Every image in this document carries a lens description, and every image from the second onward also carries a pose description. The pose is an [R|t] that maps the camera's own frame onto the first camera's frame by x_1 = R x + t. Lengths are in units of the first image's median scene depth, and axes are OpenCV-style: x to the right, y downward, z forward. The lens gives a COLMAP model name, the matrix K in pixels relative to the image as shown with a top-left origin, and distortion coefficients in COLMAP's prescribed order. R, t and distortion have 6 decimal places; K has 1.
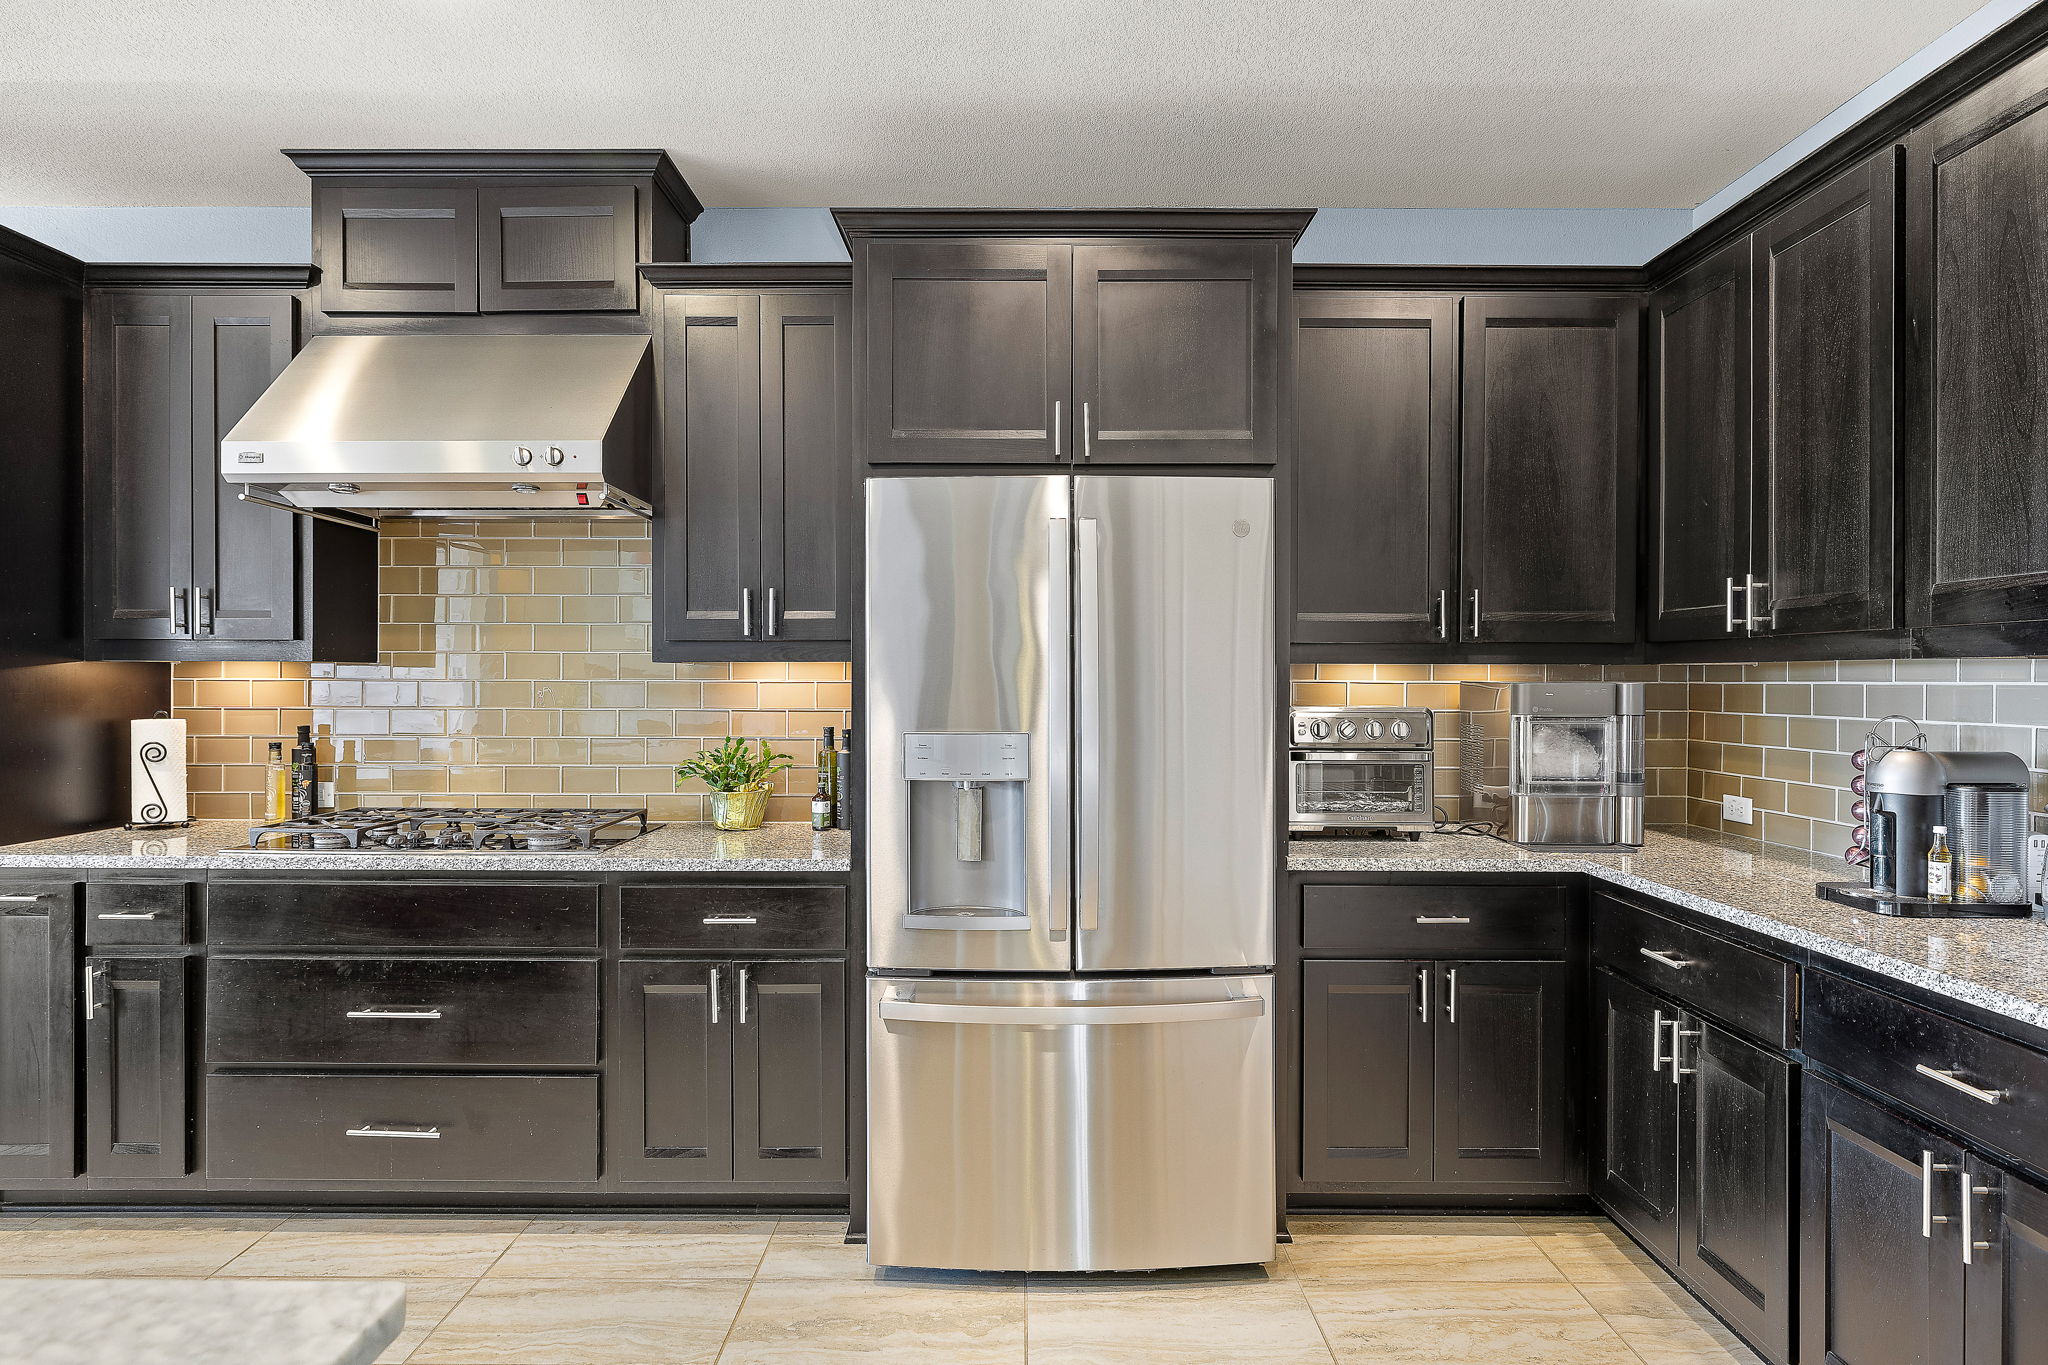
lens RADIAL K [[1021.5, 0, 1036.2], [0, 1021.5, 674.3], [0, 0, 1]] dist [-0.001781, 0.000863]
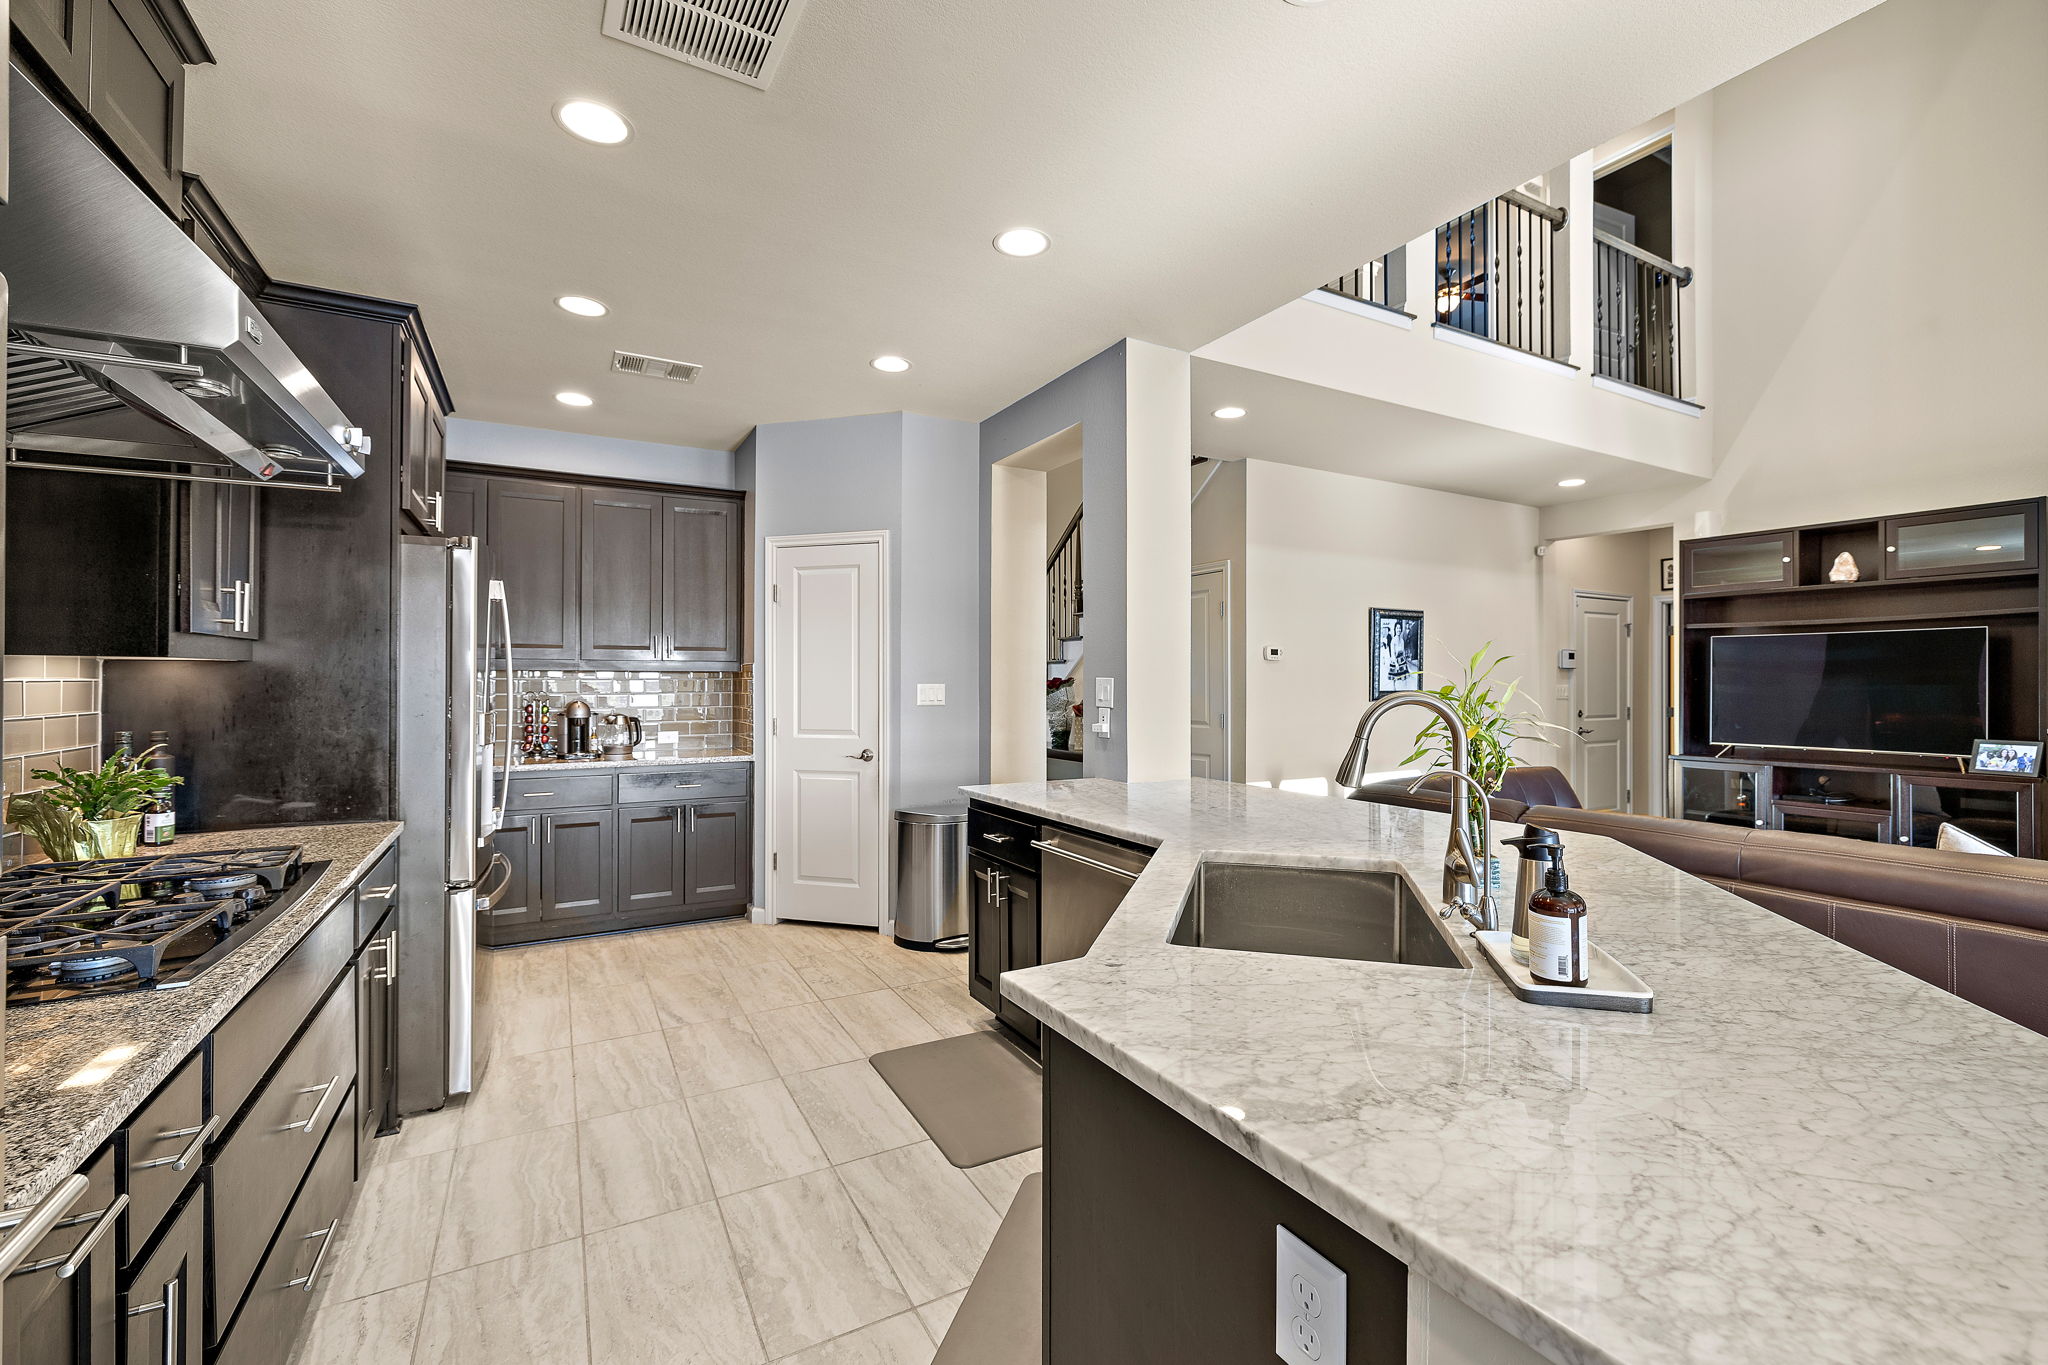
lens RADIAL K [[872.2, 0, 1023.2], [0, 872.2, 678.3], [0, 0, 1]] dist [0.002887, 0.000131]
pose [[-0.491525, -0.001946, 0.870861, -1.458258], [-0.008556, 0.999960, -0.002595, 0.002829], [-0.870822, -0.008727, -0.491522, 0.869828]]
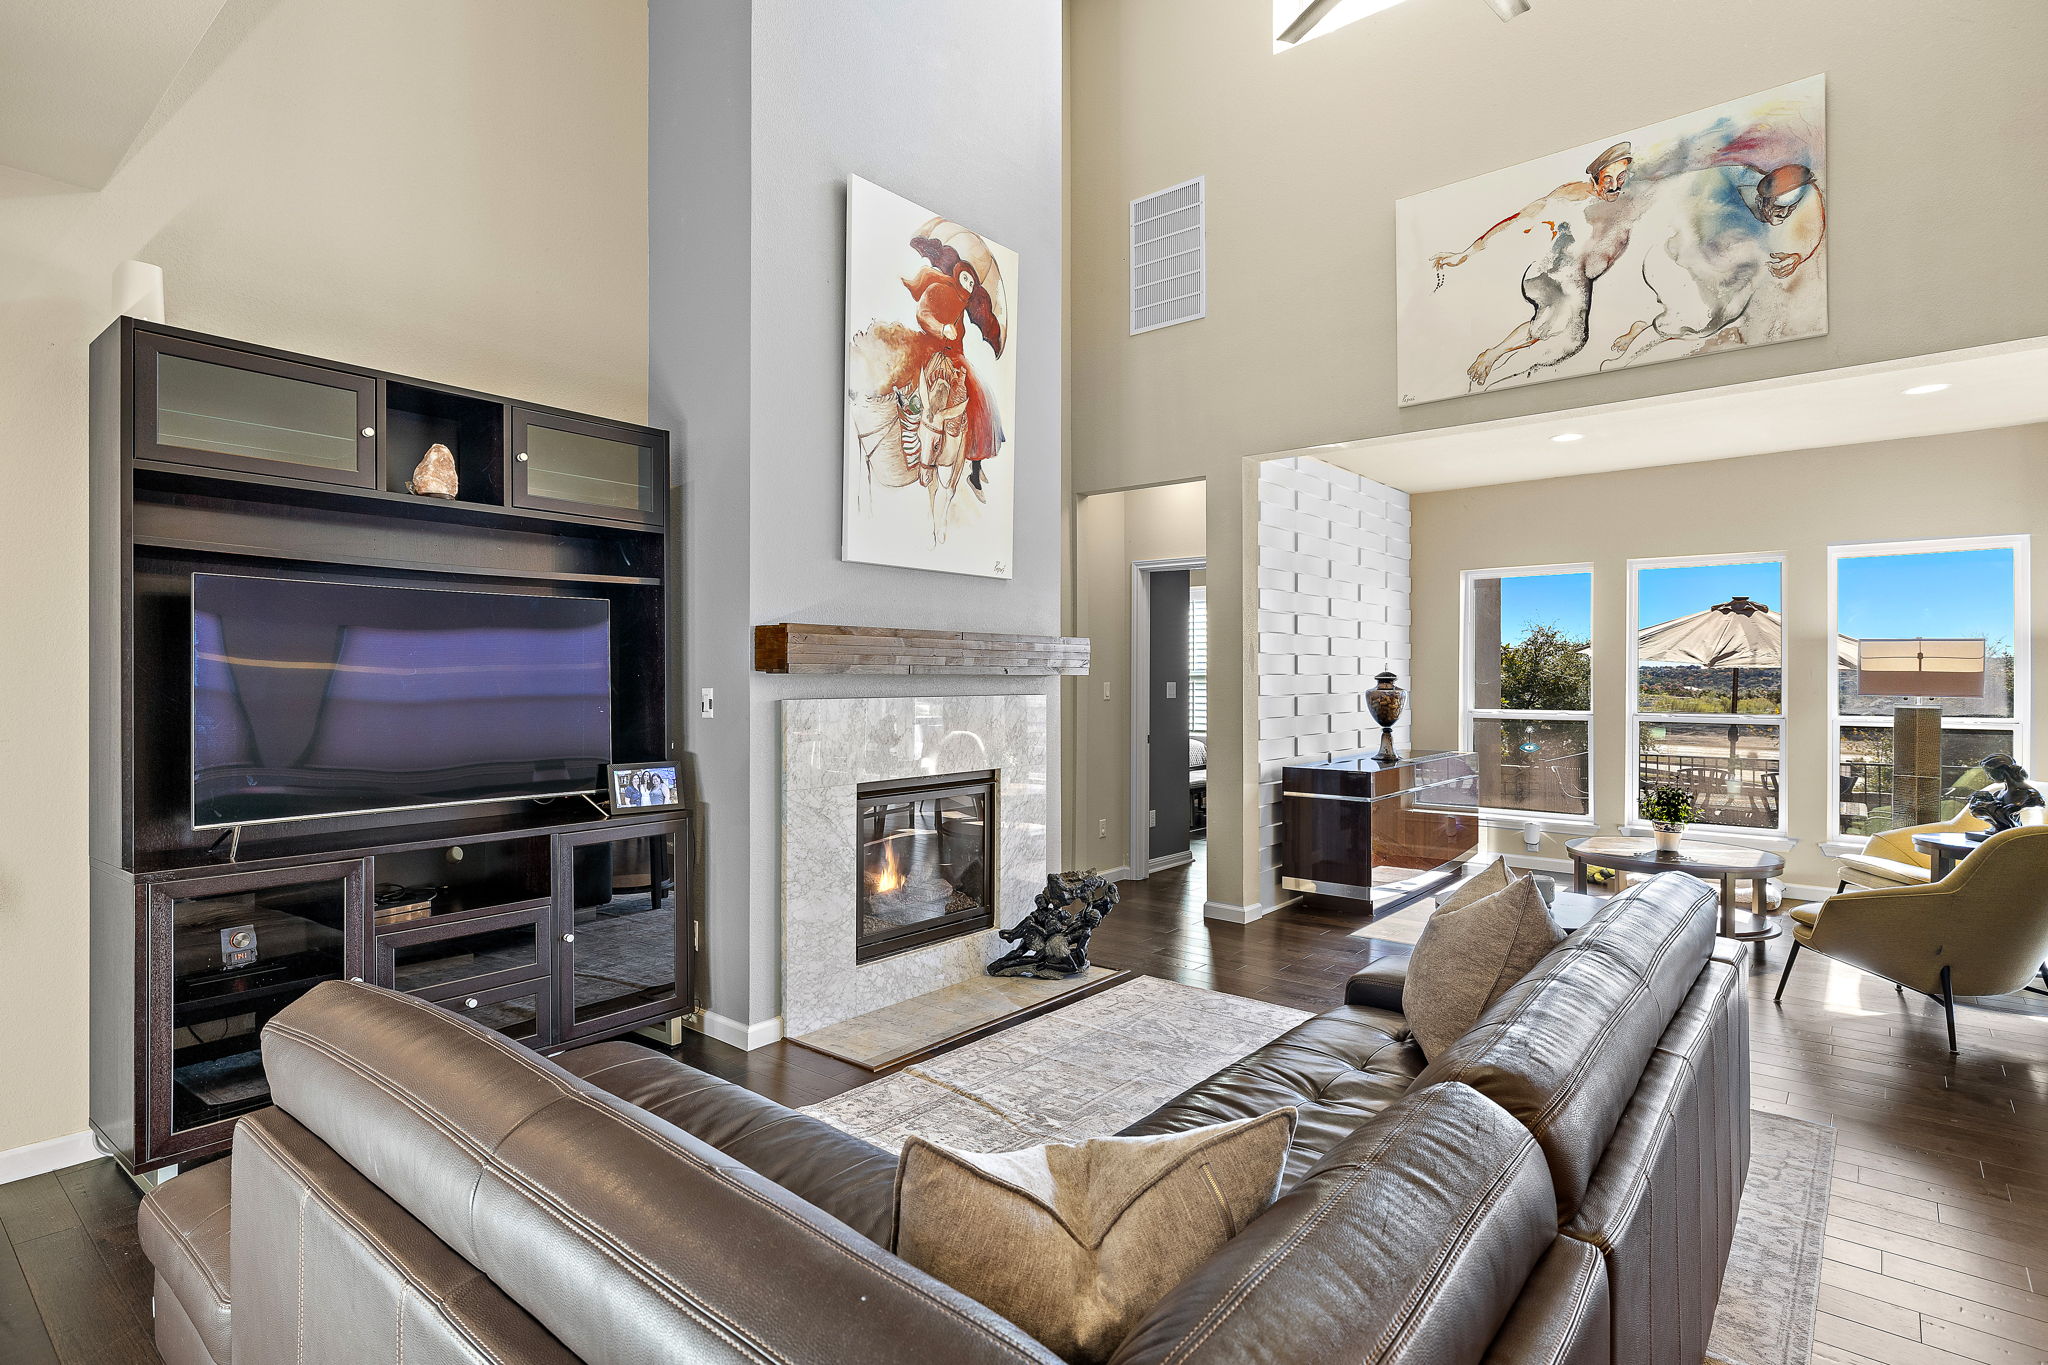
lens RADIAL K [[1021.5, 0, 1032.0], [0, 1021.5, 673.0], [0, 0, 1]] dist [-0.001781, 0.000863]
pose [[-0.629690, -0.007632, -0.776809, -0.053996], [0.002095, 0.999931, -0.011522, -0.004150], [0.776844, -0.008883, -0.629631, -0.425670]]
